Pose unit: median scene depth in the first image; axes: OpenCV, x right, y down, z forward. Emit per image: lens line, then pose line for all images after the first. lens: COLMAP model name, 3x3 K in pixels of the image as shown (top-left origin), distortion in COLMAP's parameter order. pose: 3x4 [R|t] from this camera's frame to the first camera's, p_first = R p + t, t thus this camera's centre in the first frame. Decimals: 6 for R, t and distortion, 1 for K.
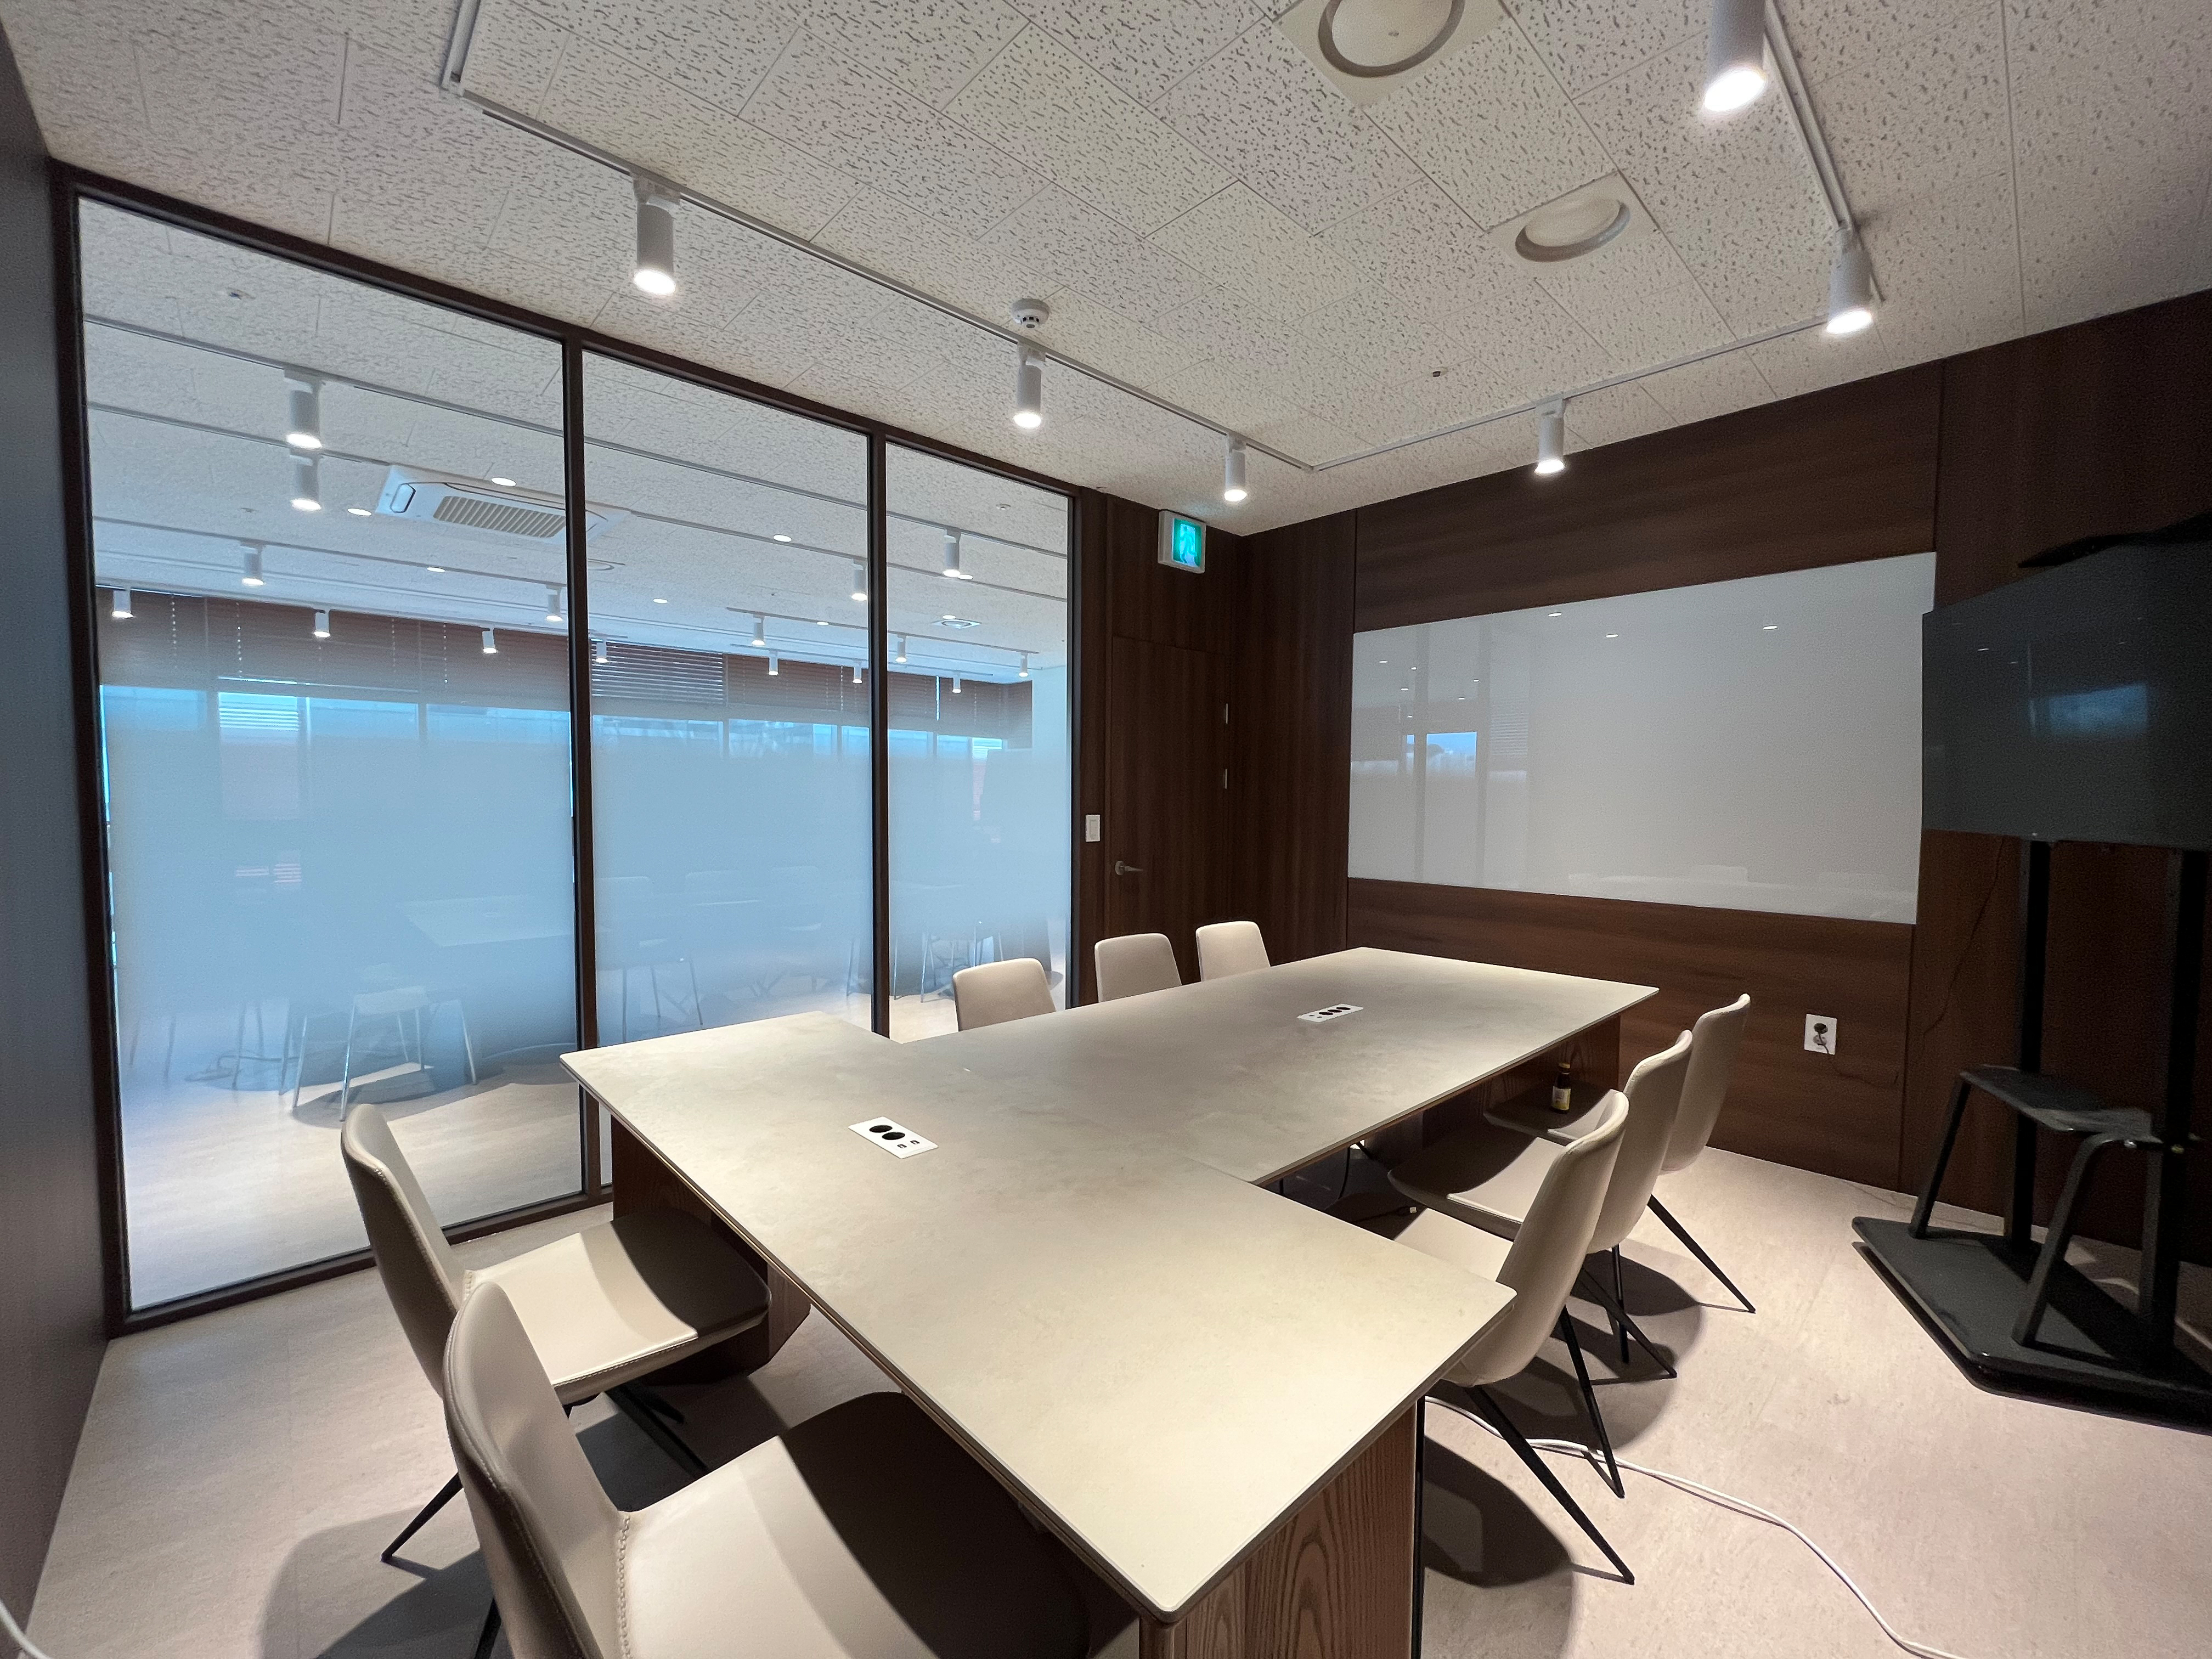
lens RADIAL K [[892.0, 0, 1108.2], [0, 892.0, 820.9], [0, 0, 1]] dist [0.007353, -0.000232]
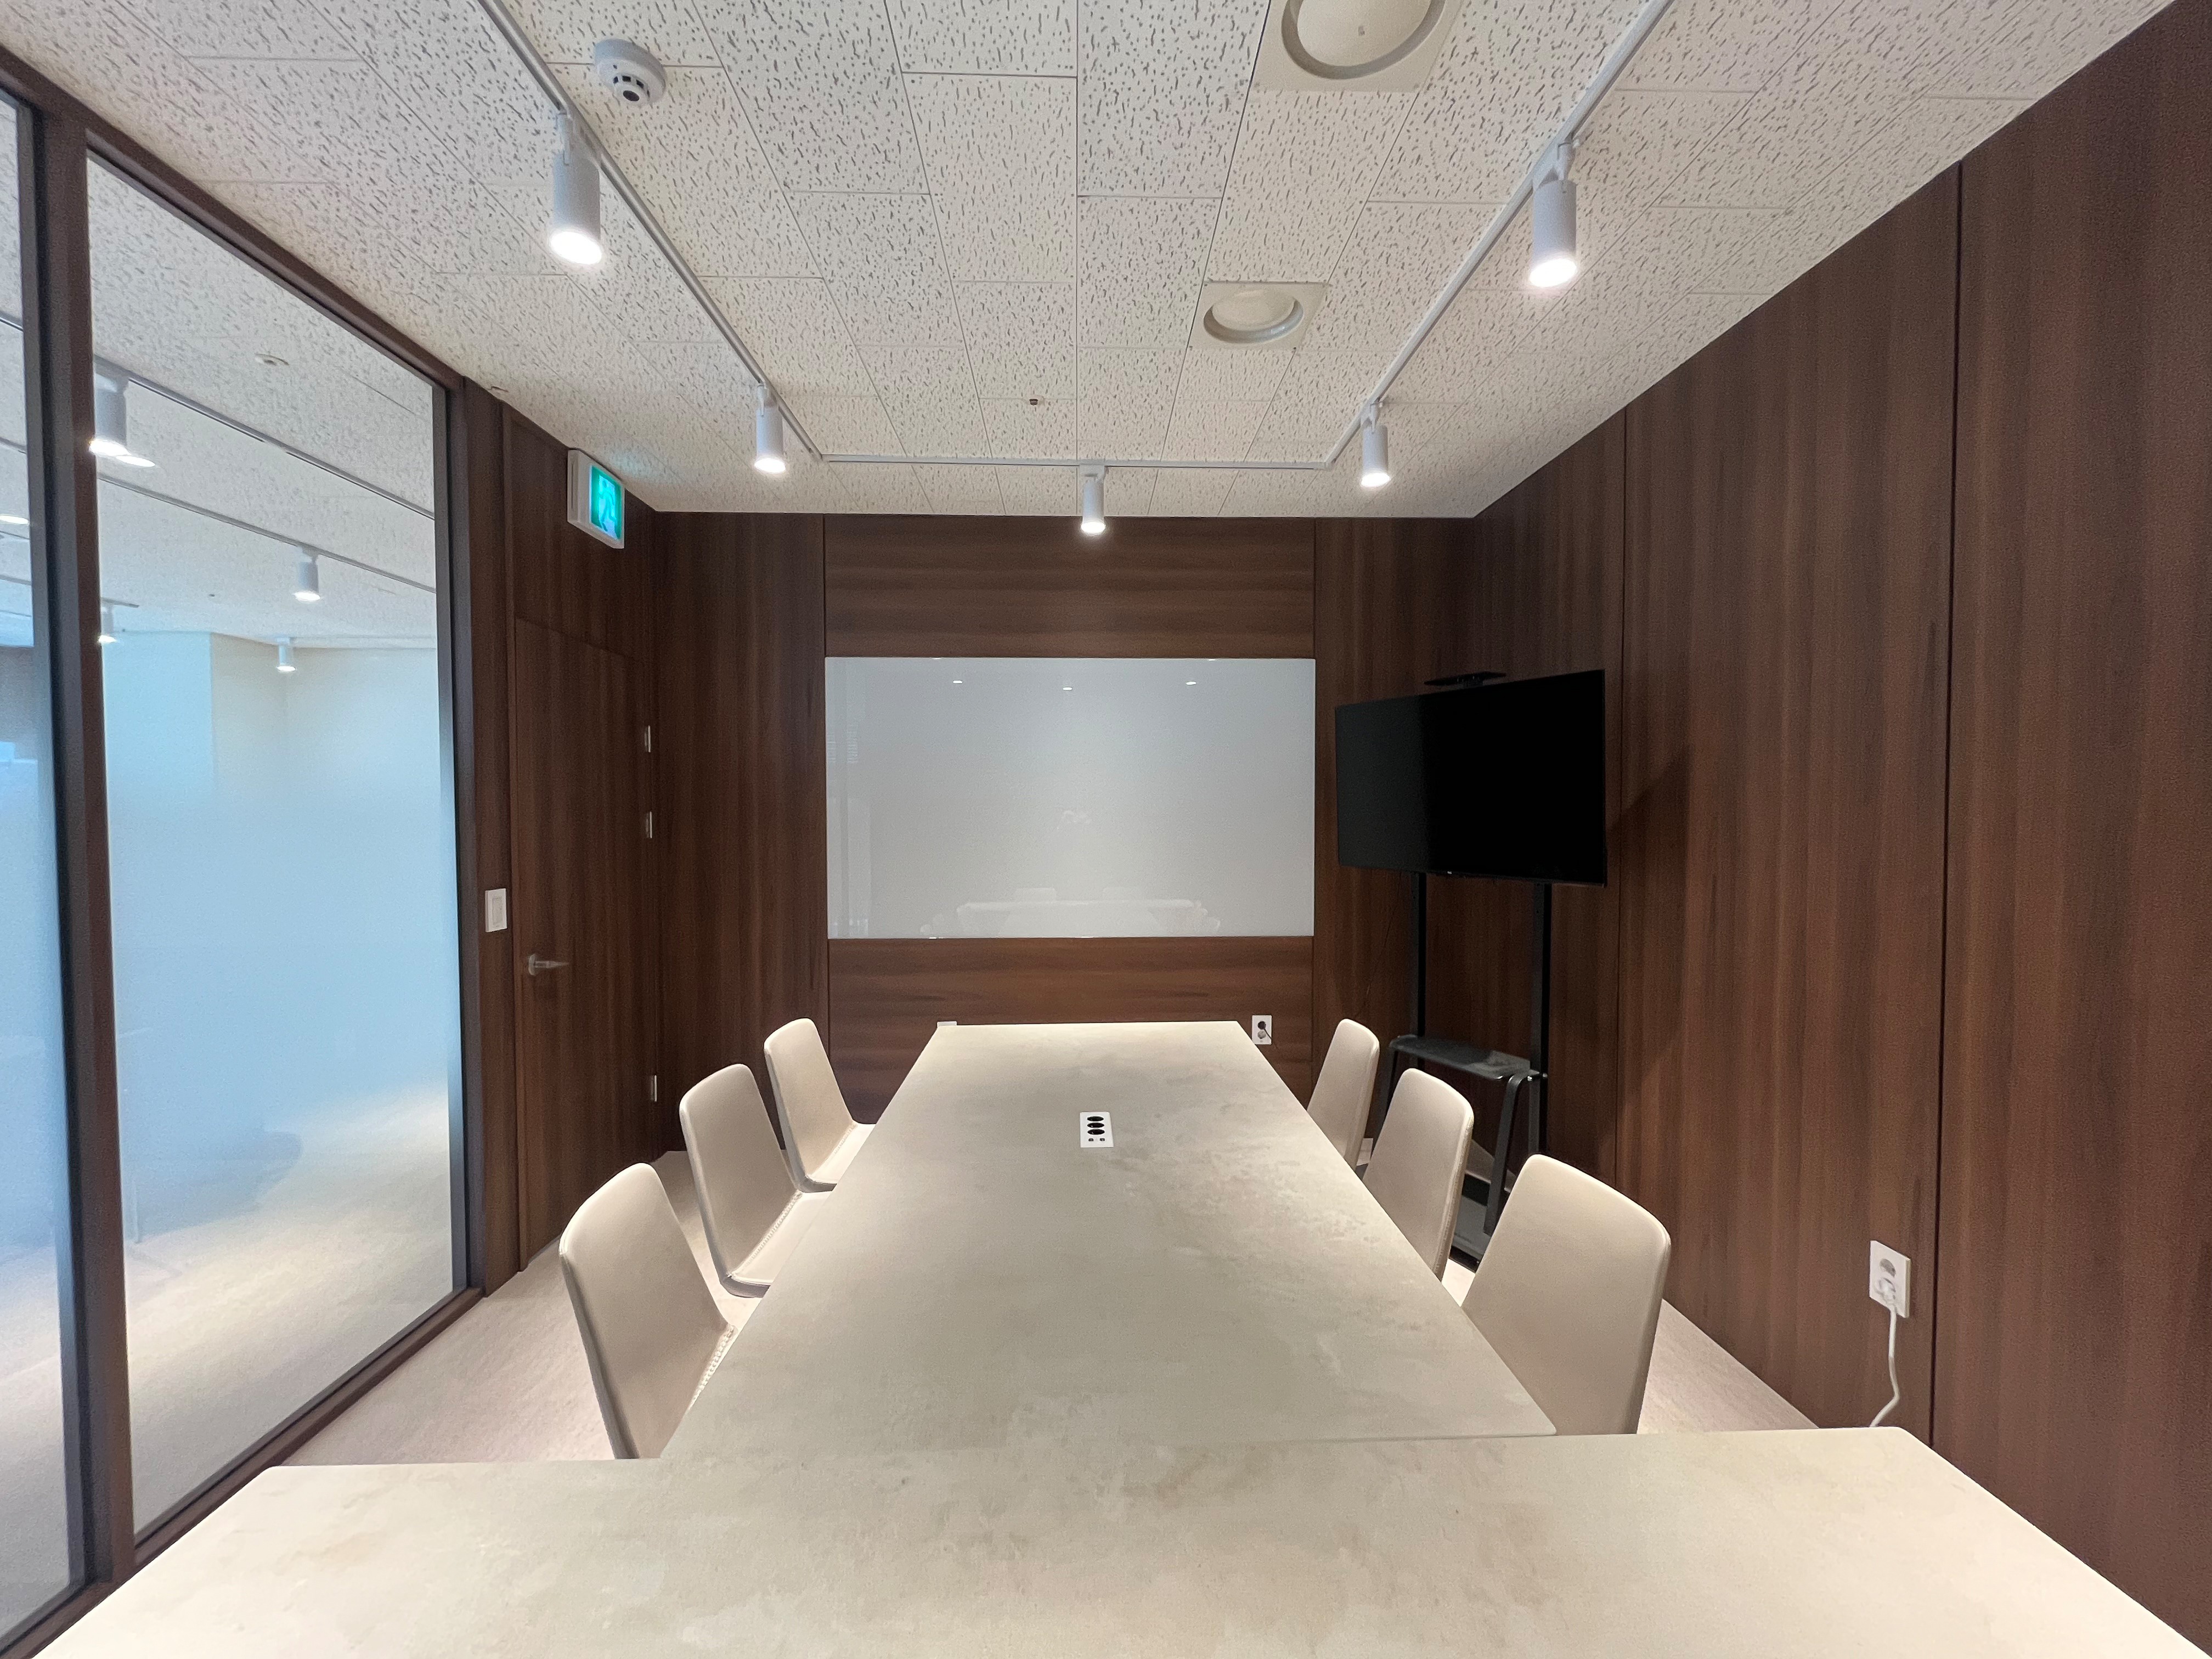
lens RADIAL K [[892.0, 0, 1106.7], [0, 892.0, 823.3], [0, 0, 1]] dist [0.007353, -0.000232]
pose [[0.670208, -0.015628, 0.742009, -0.255531], [0.031307, 0.999484, -0.007226, -0.045903], [-0.741512, 0.028073, 0.670352, 0.300578]]
